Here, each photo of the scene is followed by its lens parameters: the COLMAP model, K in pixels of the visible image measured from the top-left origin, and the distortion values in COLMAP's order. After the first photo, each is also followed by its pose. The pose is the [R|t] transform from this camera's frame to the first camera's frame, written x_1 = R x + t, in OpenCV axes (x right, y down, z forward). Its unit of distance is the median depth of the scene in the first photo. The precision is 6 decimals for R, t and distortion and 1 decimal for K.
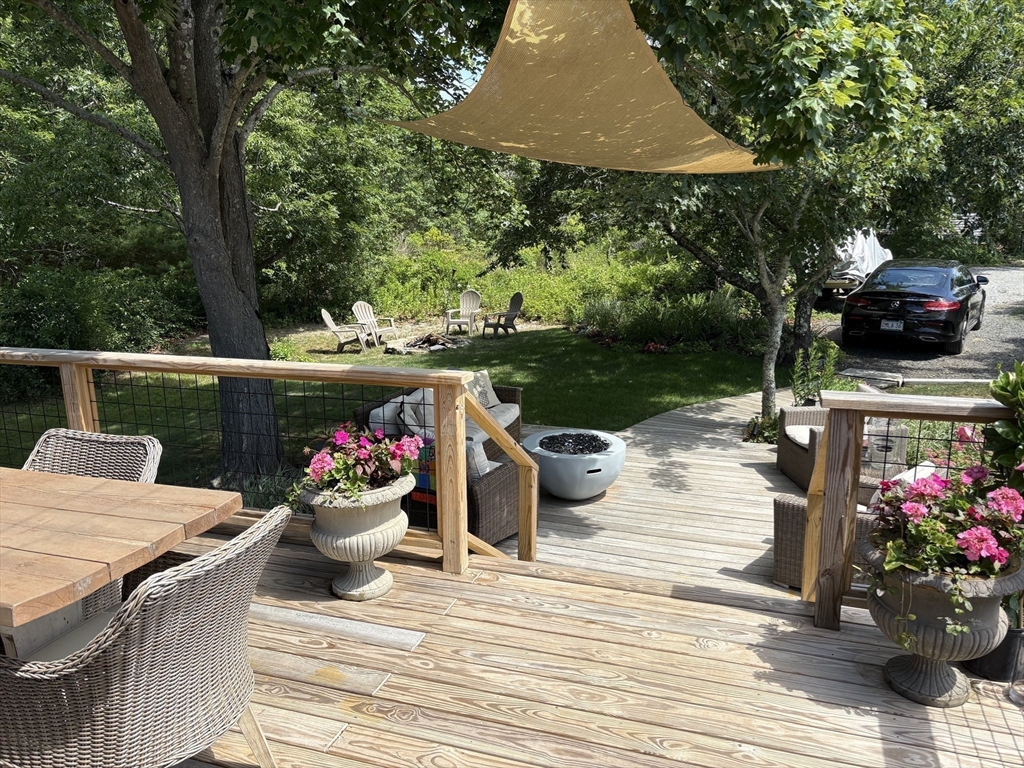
lens RADIAL K [[696.0, 0, 512.0], [0, 696.0, 384.0], [0, 0, 1]] dist [-0.069148, -0.001054]
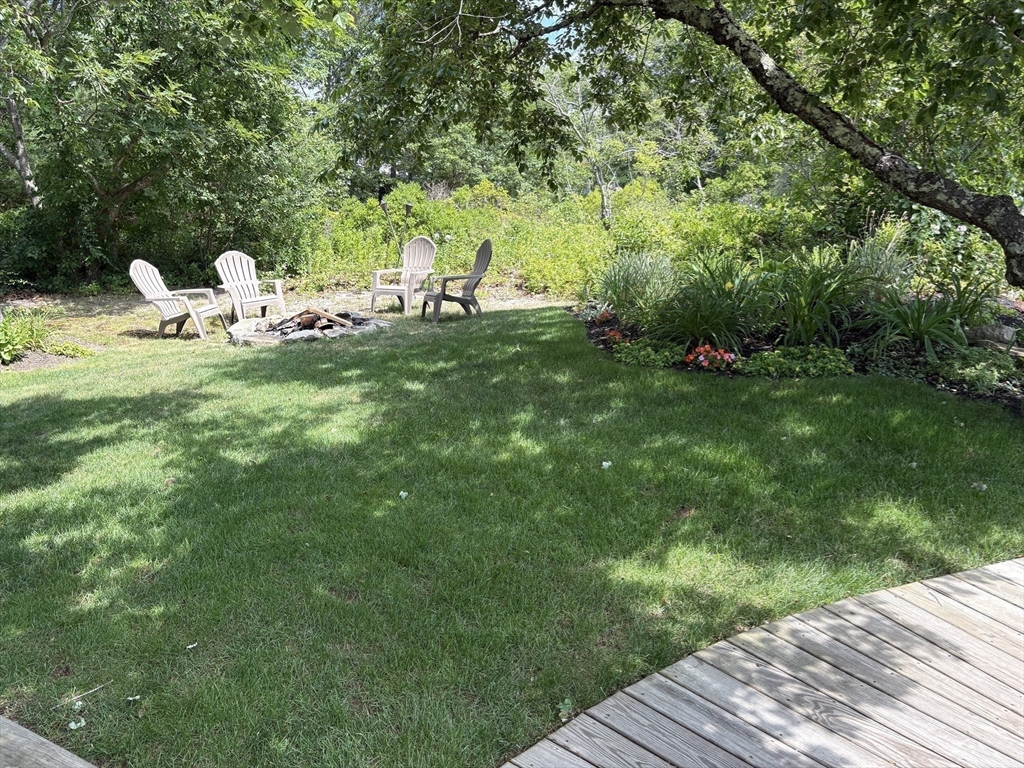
lens RADIAL K [[696.0, 0, 512.0], [0, 696.0, 384.0], [0, 0, 1]] dist [-0.069148, -0.001054]
pose [[0.986732, 0.048951, -0.154802, 0.129766], [-0.044295, 0.998460, 0.033388, -0.038178], [0.156198, -0.026088, 0.987381, 0.482094]]
